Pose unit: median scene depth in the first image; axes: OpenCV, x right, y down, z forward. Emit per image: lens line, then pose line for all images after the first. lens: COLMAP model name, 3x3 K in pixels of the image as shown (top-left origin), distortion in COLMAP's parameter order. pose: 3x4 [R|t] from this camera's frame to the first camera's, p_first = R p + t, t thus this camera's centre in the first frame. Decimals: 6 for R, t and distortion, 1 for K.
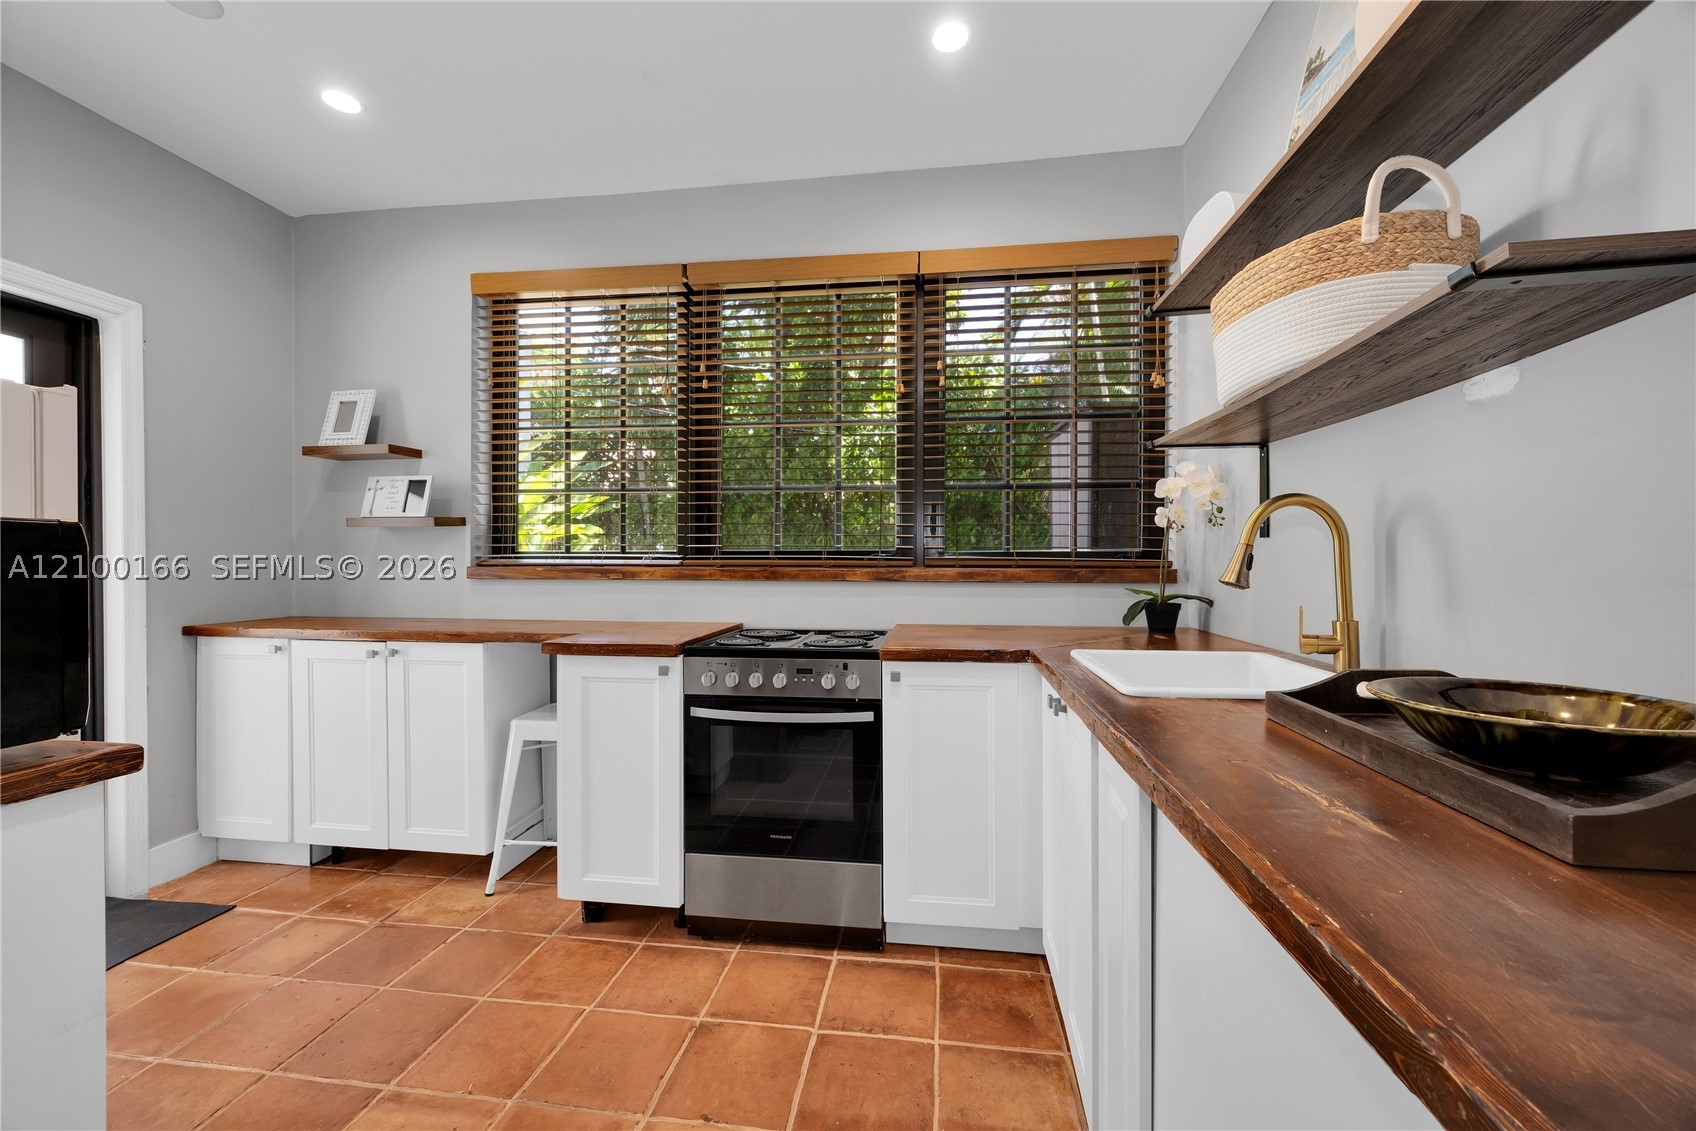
lens RADIAL K [[638.4, 0, 869.9], [0, 638.4, 560.8], [0, 0, 1]] dist [-0.001014, -0.000270]
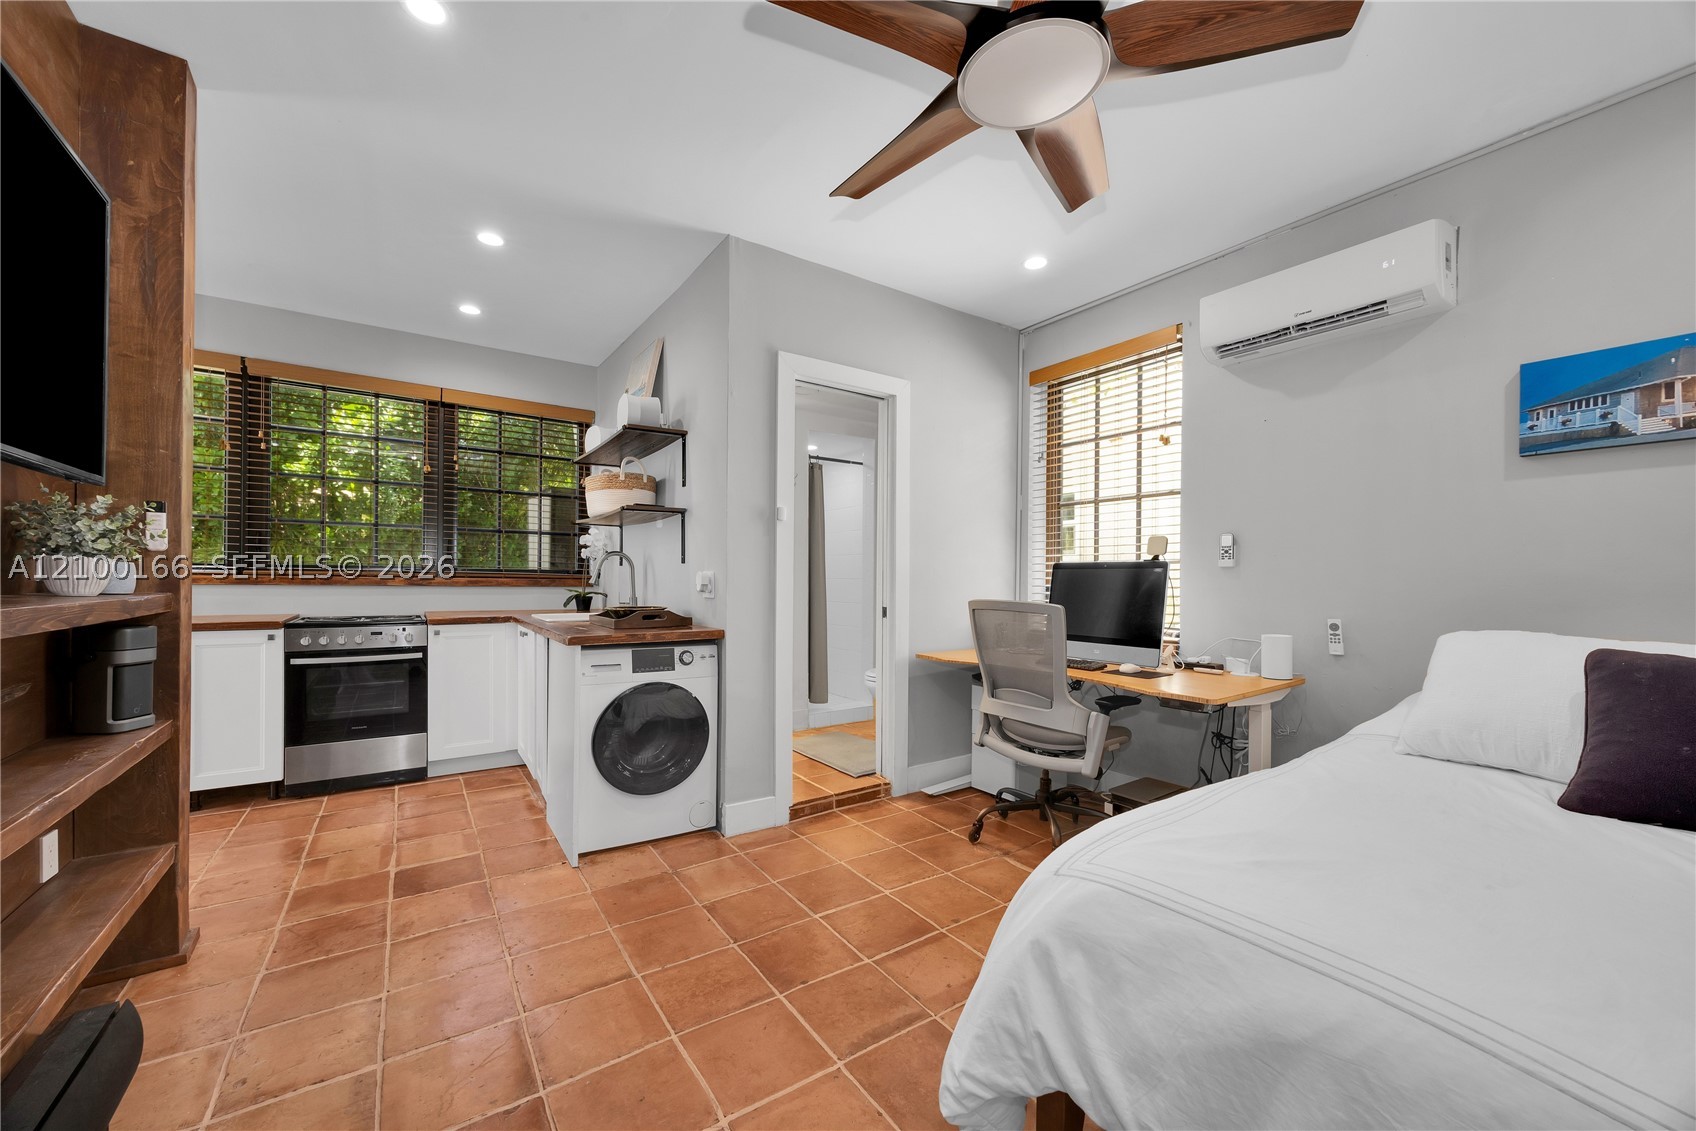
lens RADIAL K [[659.1, 0, 857.7], [0, 659.1, 591.1], [0, 0, 1]] dist [-0.001958, -0.000162]
pose [[0.749863, -0.000867, 0.661593, -0.246328], [-0.013660, 0.999766, 0.016792, 0.002394], [-0.661452, -0.021630, 0.749675, -1.017835]]
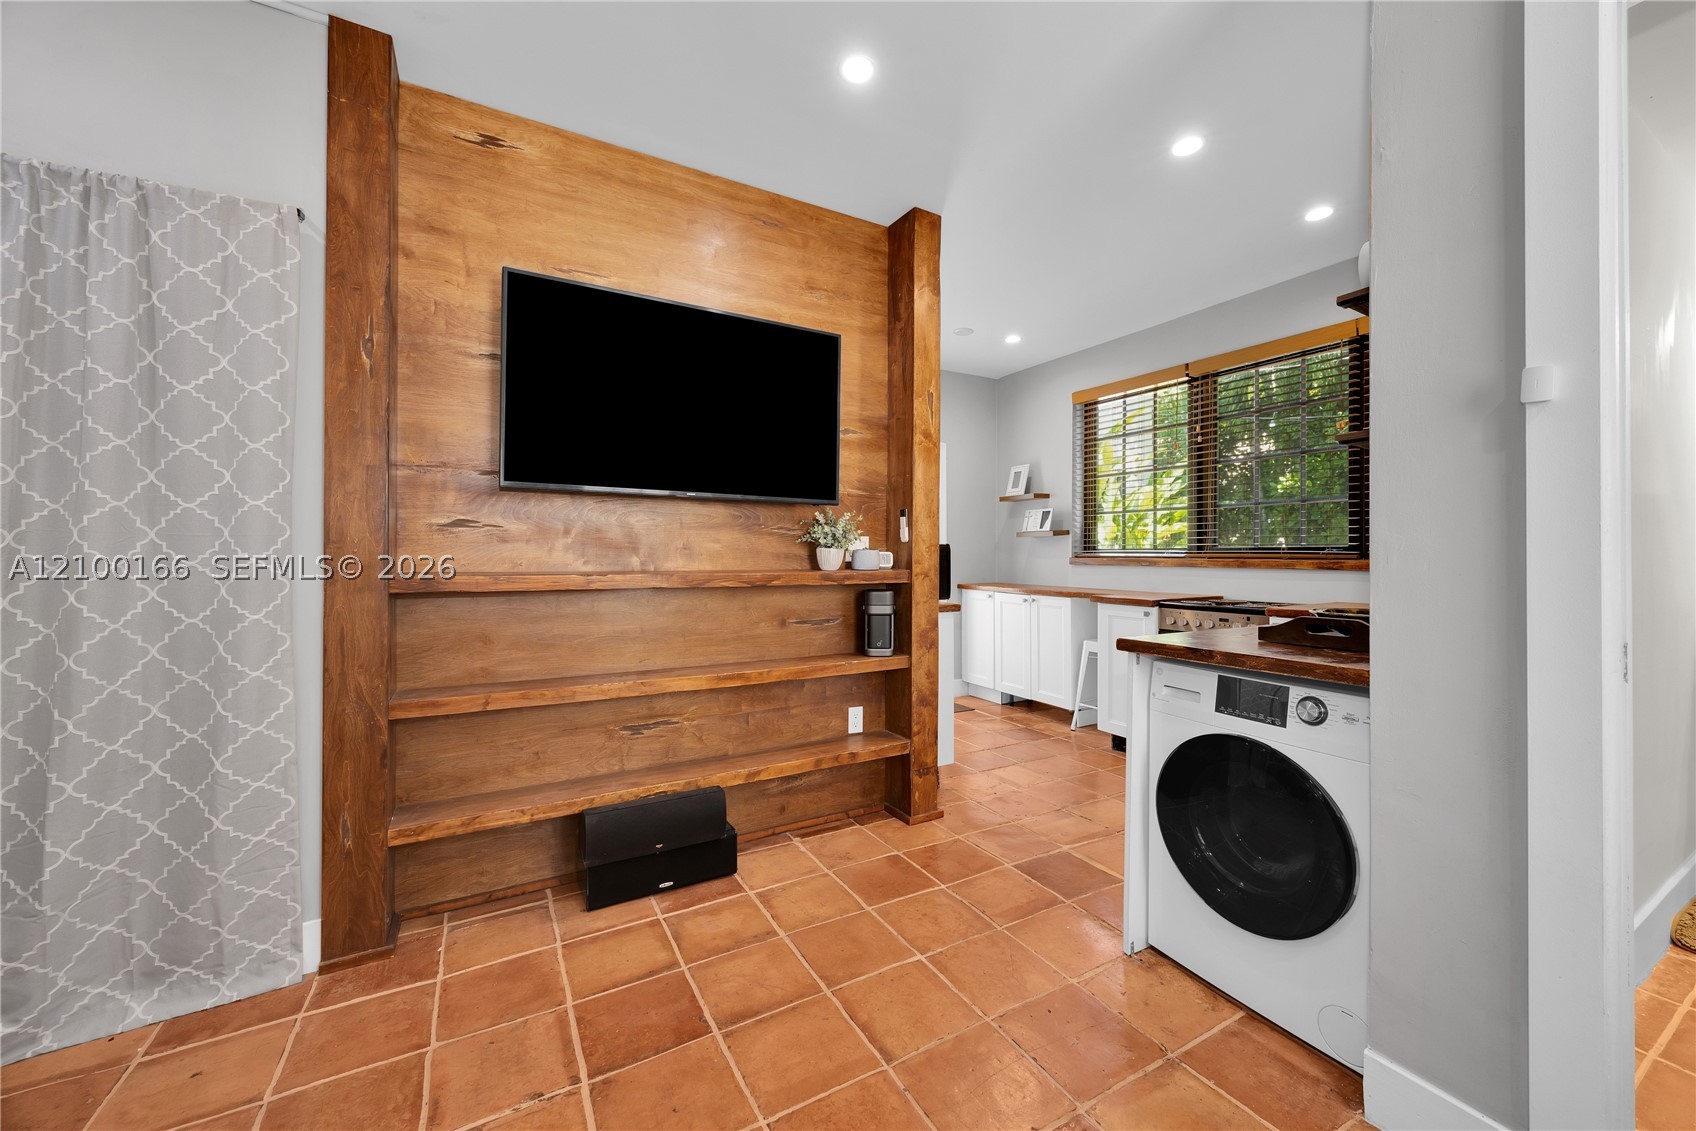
lens RADIAL K [[657.7, 0, 848.0], [0, 657.7, 565.5], [0, 0, 1]] dist [-0.000959, -0.000038]
pose [[0.569661, 0.014207, -0.821757, 0.588377], [-0.000872, 0.999860, 0.016682, 0.001191], [0.821879, -0.008787, 0.569594, -0.621815]]
